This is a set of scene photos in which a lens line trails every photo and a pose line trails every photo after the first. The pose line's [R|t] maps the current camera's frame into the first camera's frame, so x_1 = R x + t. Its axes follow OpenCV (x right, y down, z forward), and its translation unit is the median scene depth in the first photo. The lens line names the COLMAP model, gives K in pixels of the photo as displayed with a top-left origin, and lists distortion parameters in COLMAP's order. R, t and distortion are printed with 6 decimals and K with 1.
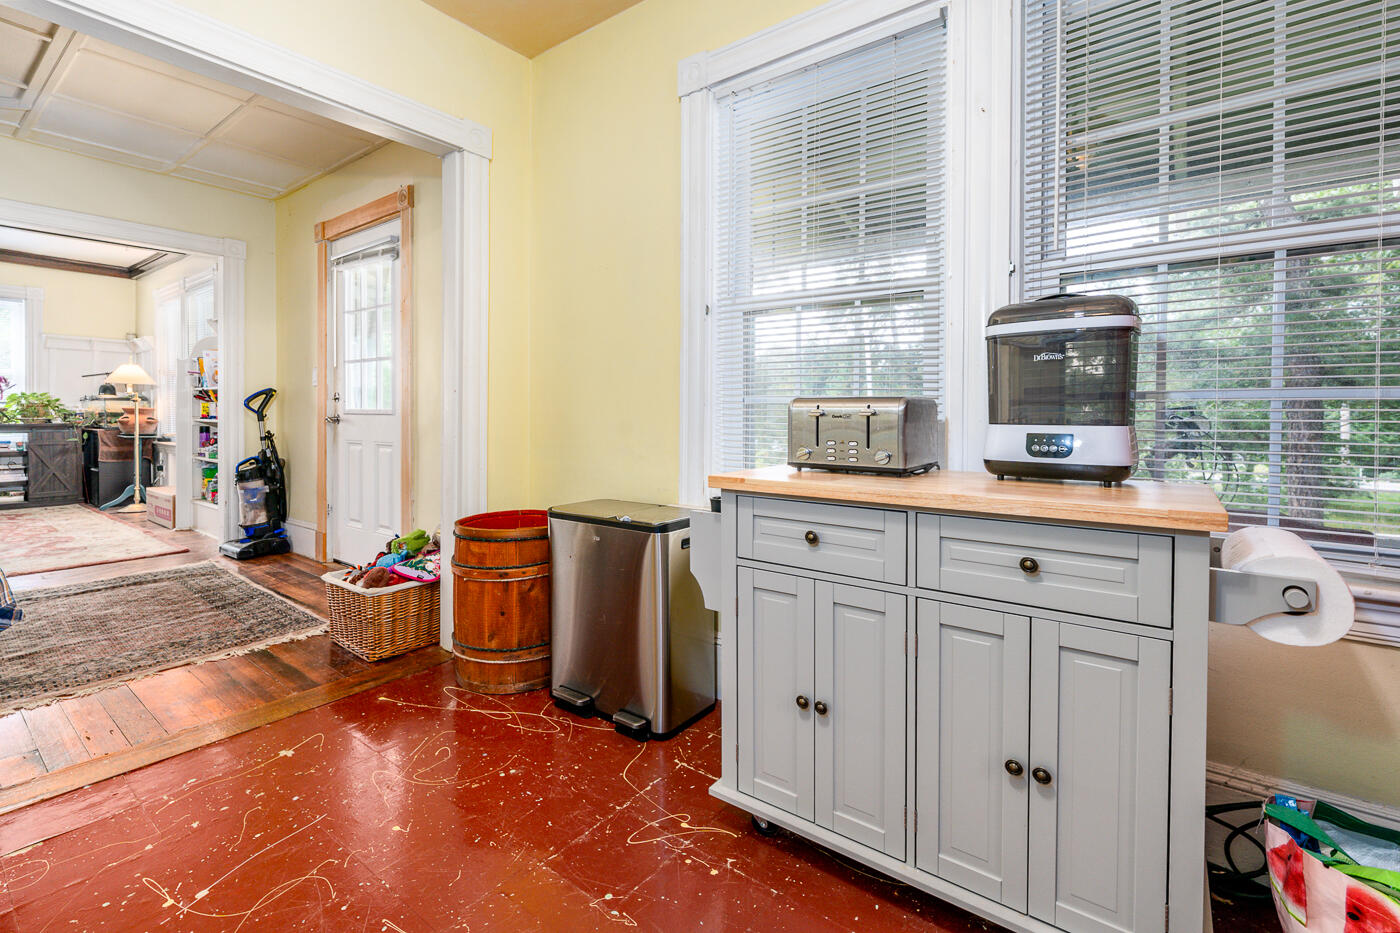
lens RADIAL K [[614.6, 0, 689.9], [0, 614.6, 418.9], [0, 0, 1]] dist [-0.003155, -0.000252]
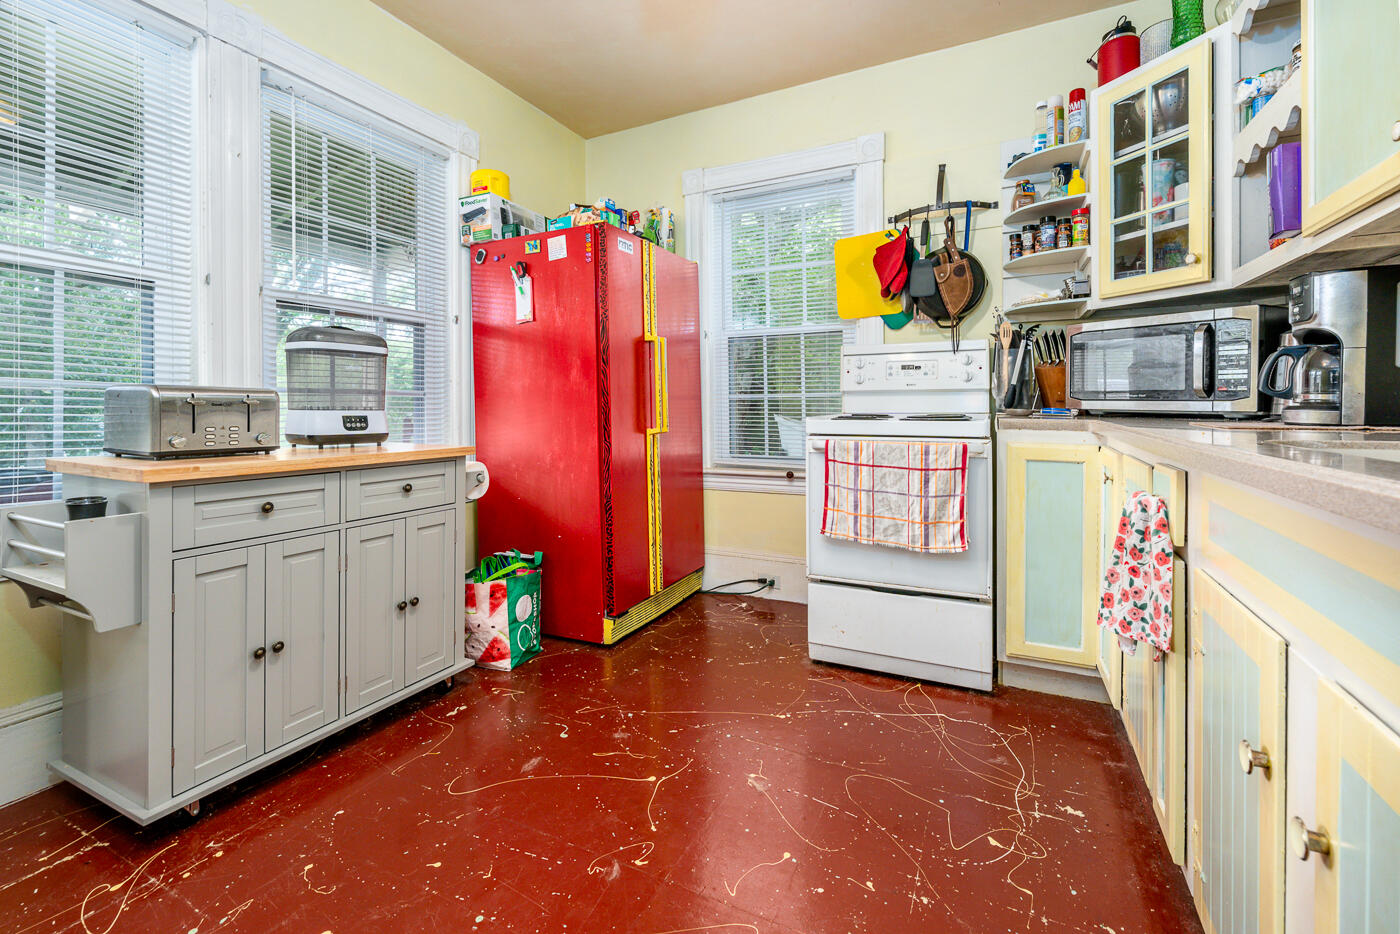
lens RADIAL K [[614.6, 0, 693.1], [0, 614.6, 412.4], [0, 0, 1]] dist [-0.003155, -0.000252]
pose [[-0.182544, -0.012441, 0.983119, -1.130106], [0.004973, 0.999895, 0.013577, -0.001301], [-0.983185, 0.007367, -0.182463, 0.423406]]
